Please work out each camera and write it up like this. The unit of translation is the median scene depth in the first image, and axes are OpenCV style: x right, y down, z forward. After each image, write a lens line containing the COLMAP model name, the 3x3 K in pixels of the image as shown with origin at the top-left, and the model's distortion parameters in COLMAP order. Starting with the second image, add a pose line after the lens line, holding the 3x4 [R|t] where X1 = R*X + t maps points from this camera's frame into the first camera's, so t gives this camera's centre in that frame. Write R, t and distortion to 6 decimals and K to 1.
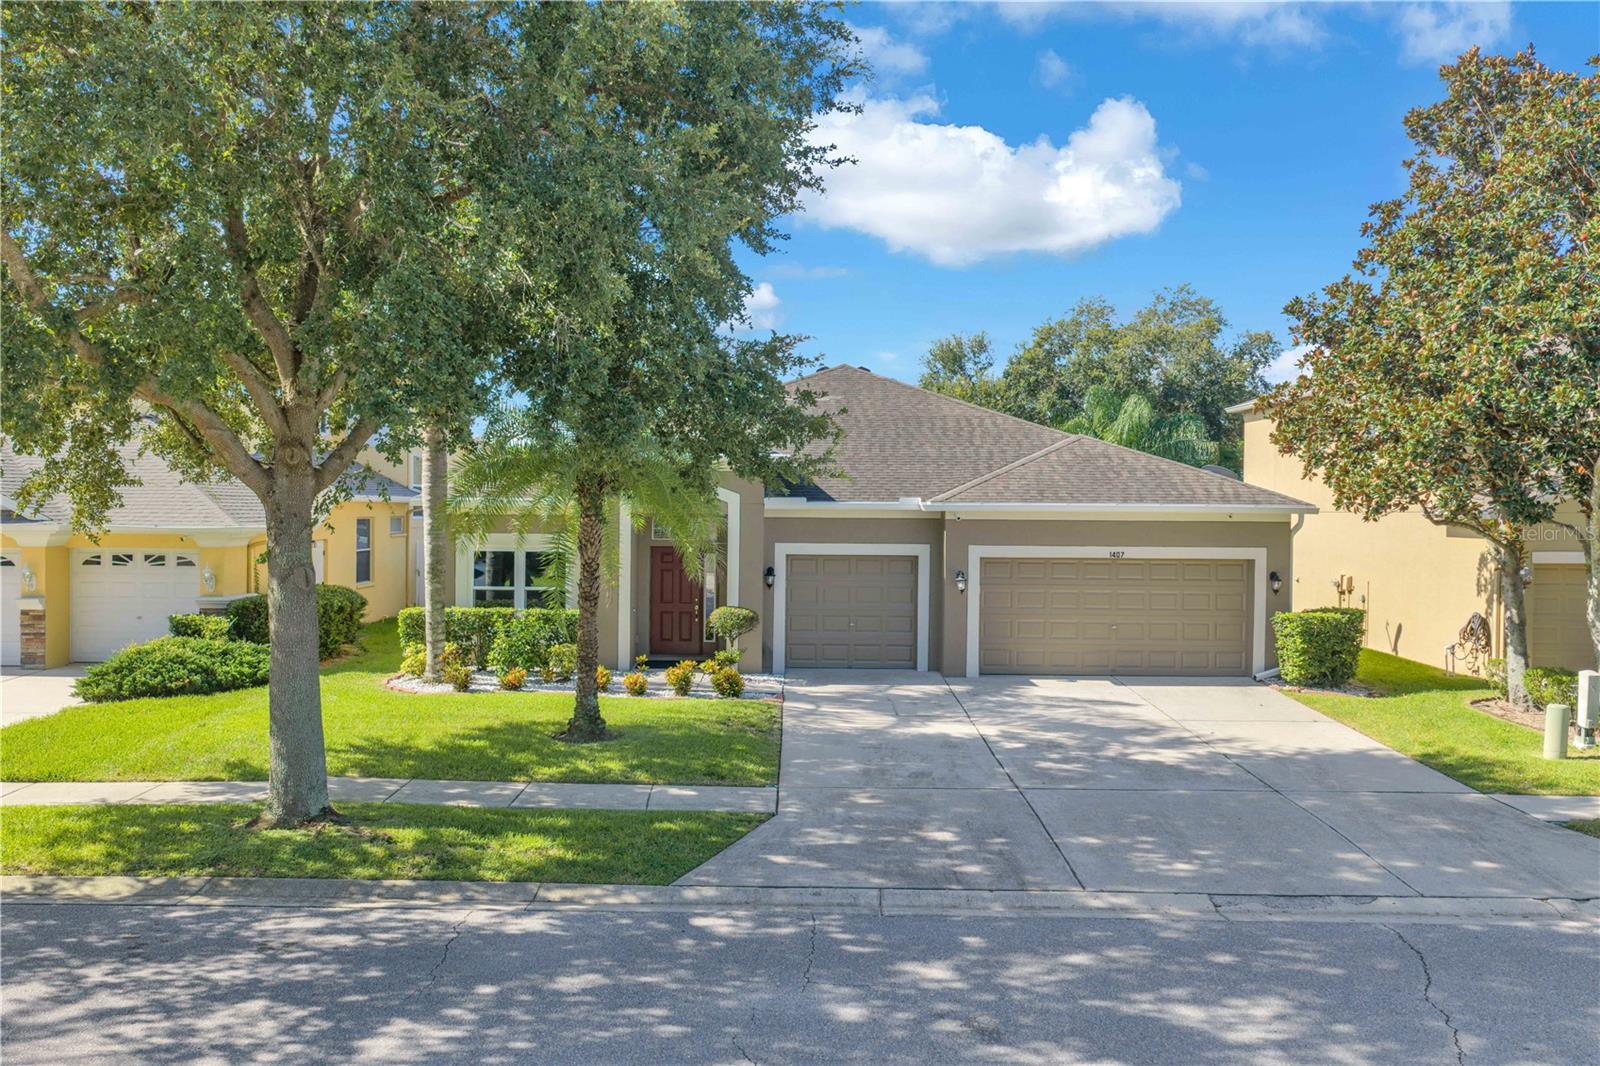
lens RADIAL K [[1333.5, 0, 793.5], [0, 1333.5, 536.3], [0, 0, 1]] dist [0.010538, -0.012866]
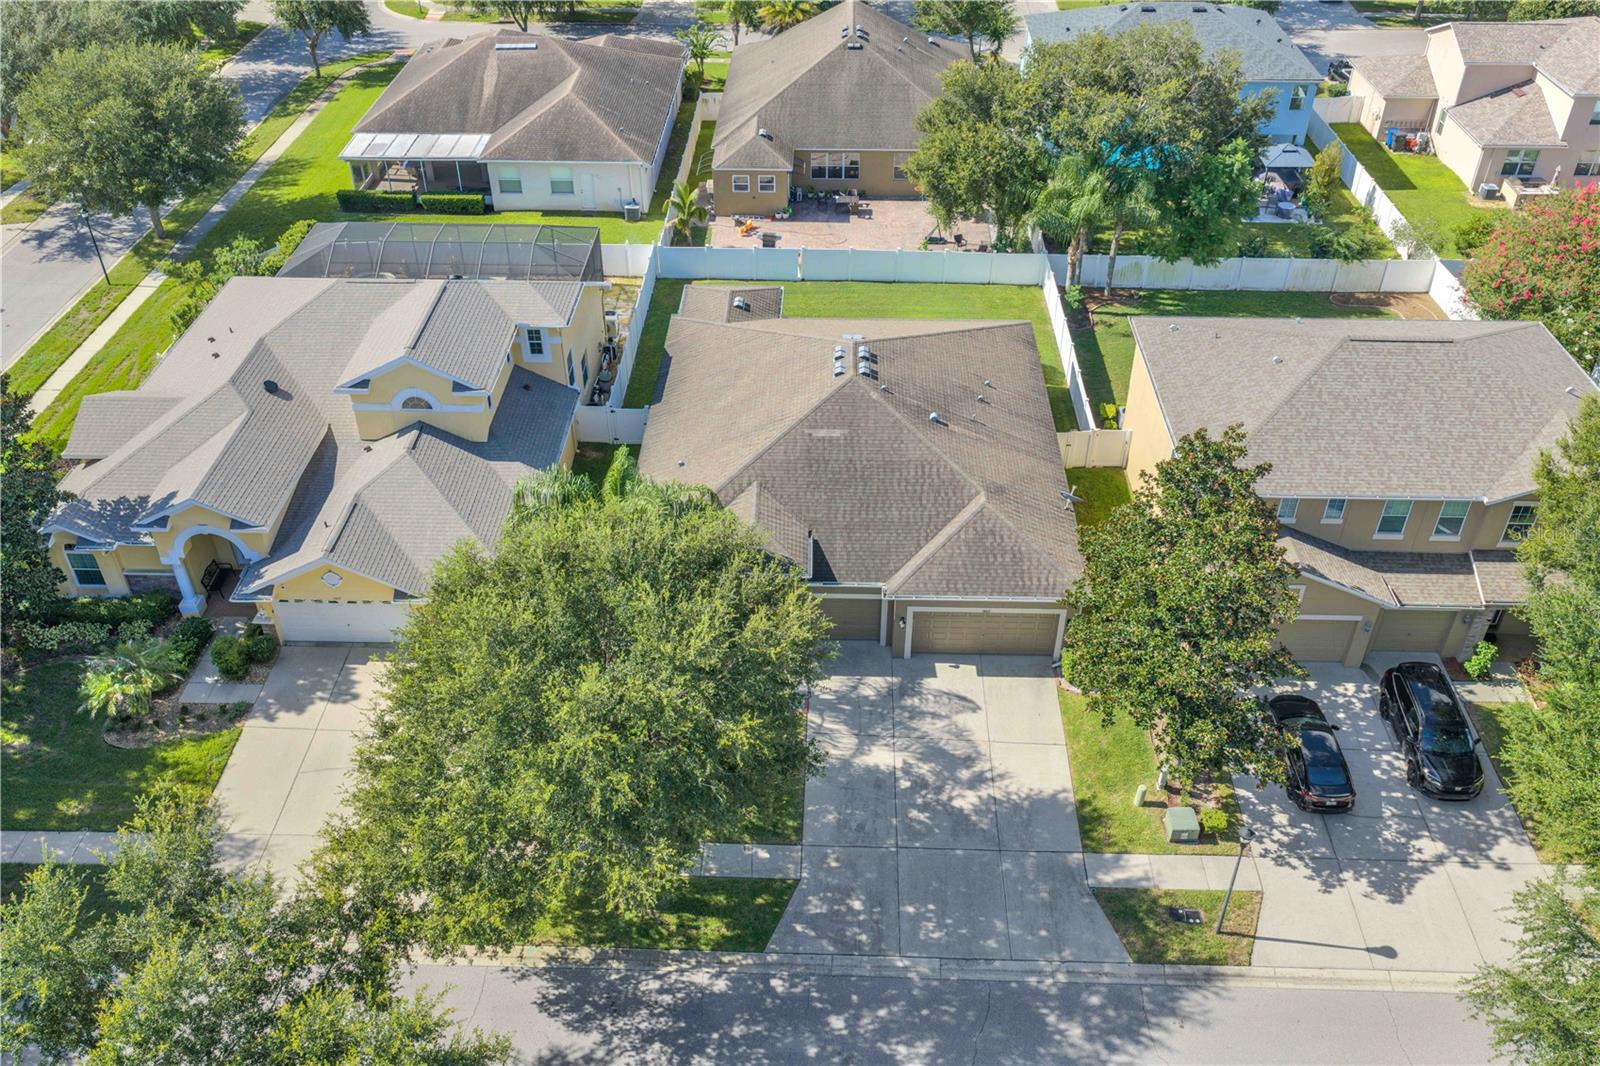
lens RADIAL K [[1333.5, 0, 797.3], [0, 1333.5, 516.3], [0, 0, 1]] dist [0.010538, -0.012866]
pose [[0.998890, 0.010439, -0.045933, 0.132263], [0.017299, 0.825690, 0.563860, -2.566326], [0.043812, -0.564028, 0.824592, -1.076375]]
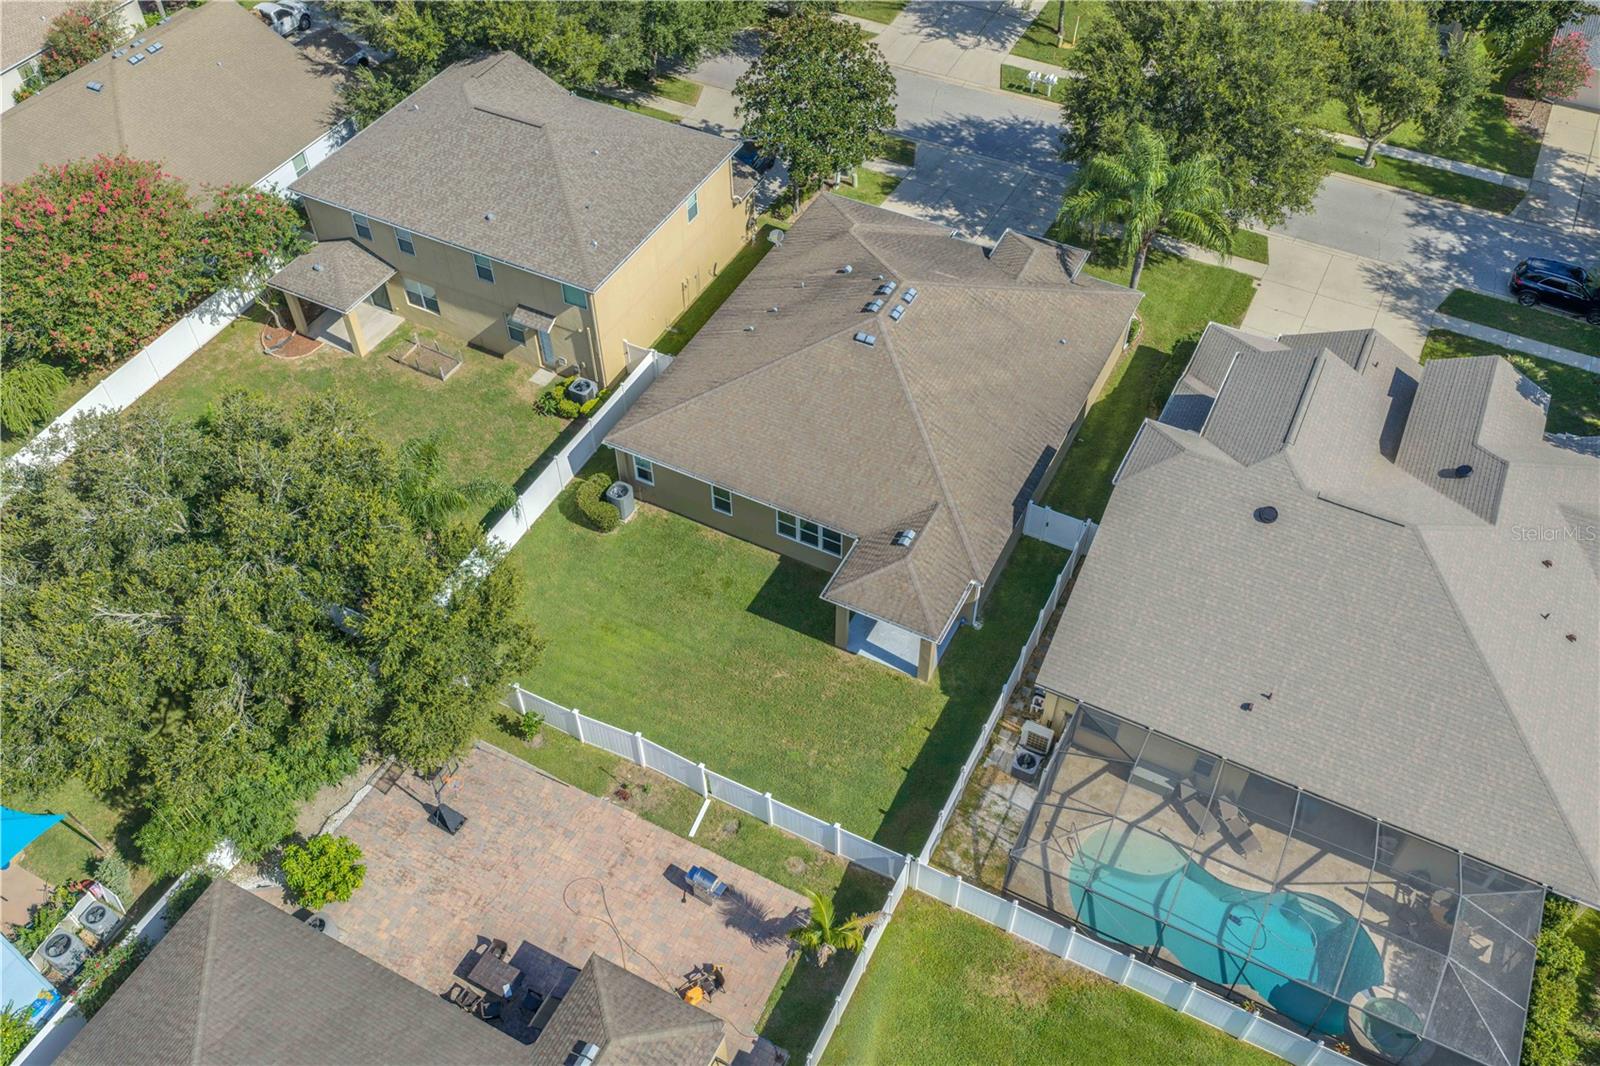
lens RADIAL K [[1333.5, 0, 801.0], [0, 1333.5, 524.4], [0, 0, 1]] dist [0.010538, -0.012866]
pose [[-0.881191, -0.358492, 0.308198, -1.400728], [0.006370, 0.642849, 0.765966, -3.616043], [-0.472718, 0.676926, -0.564189, 6.510645]]
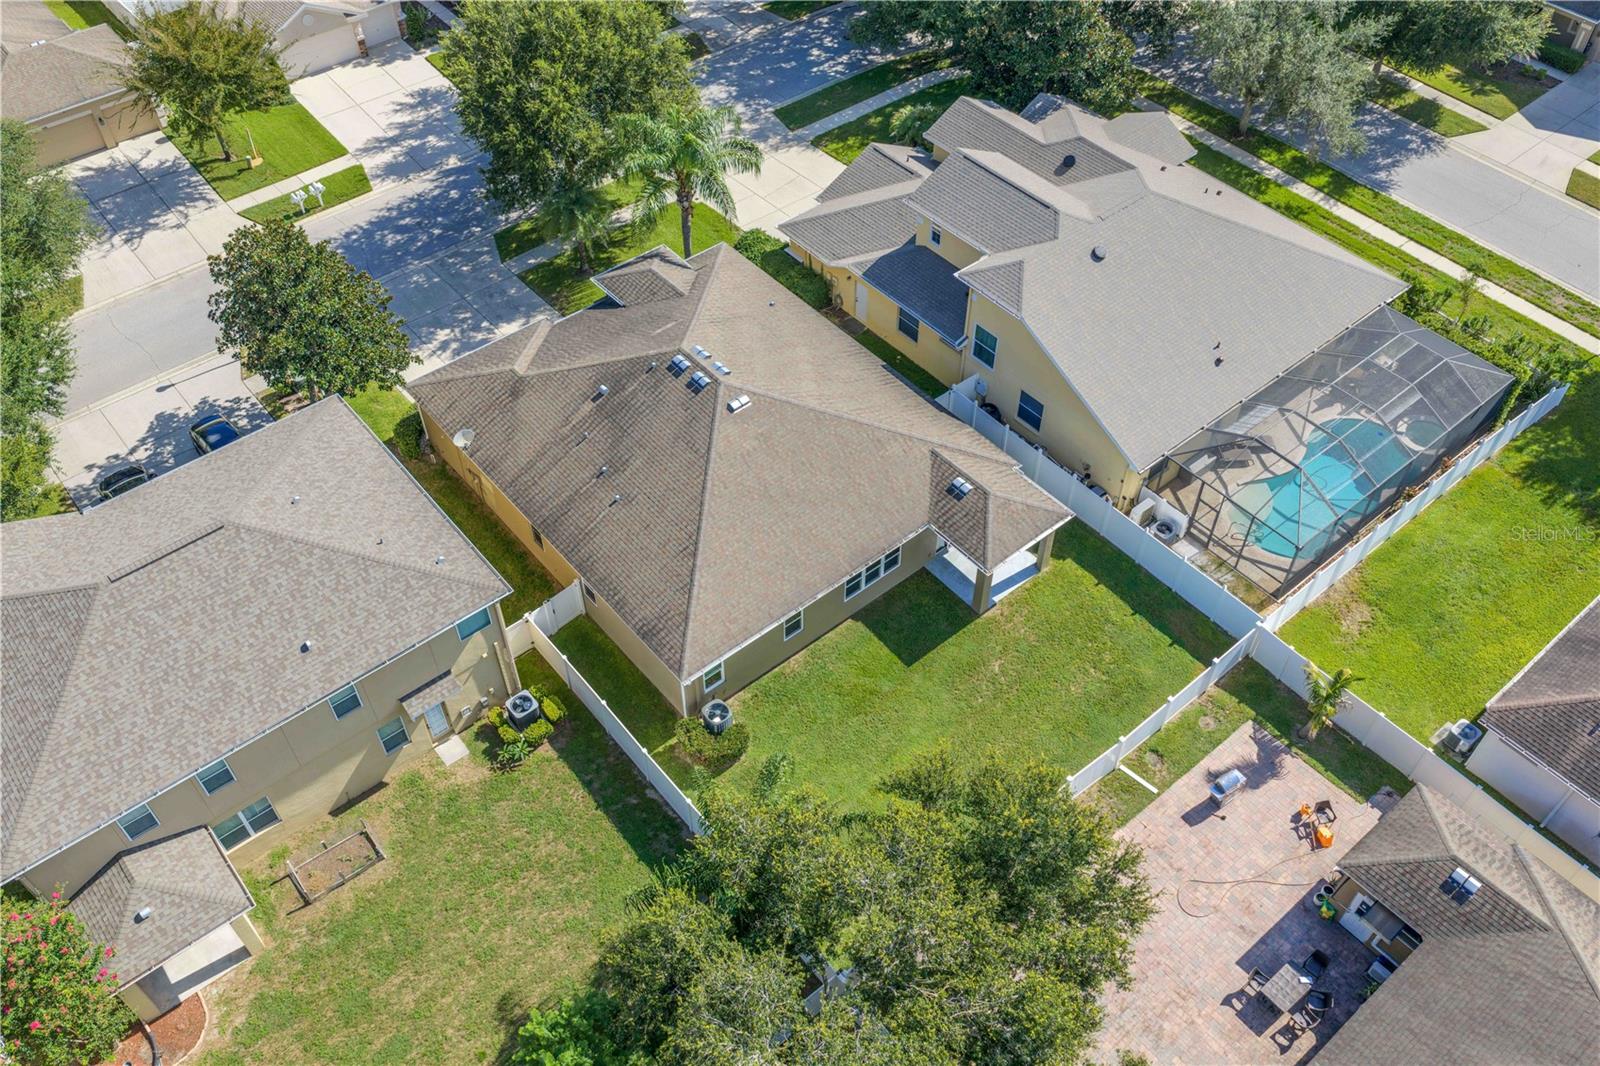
lens RADIAL K [[1333.5, 0, 794.2], [0, 1333.5, 529.7], [0, 0, 1]] dist [0.010538, -0.012866]
pose [[-0.778492, 0.454978, -0.432371, 2.116407], [-0.035463, 0.655883, 0.754029, -3.528120], [0.626651, 0.602339, -0.494465, 5.876644]]
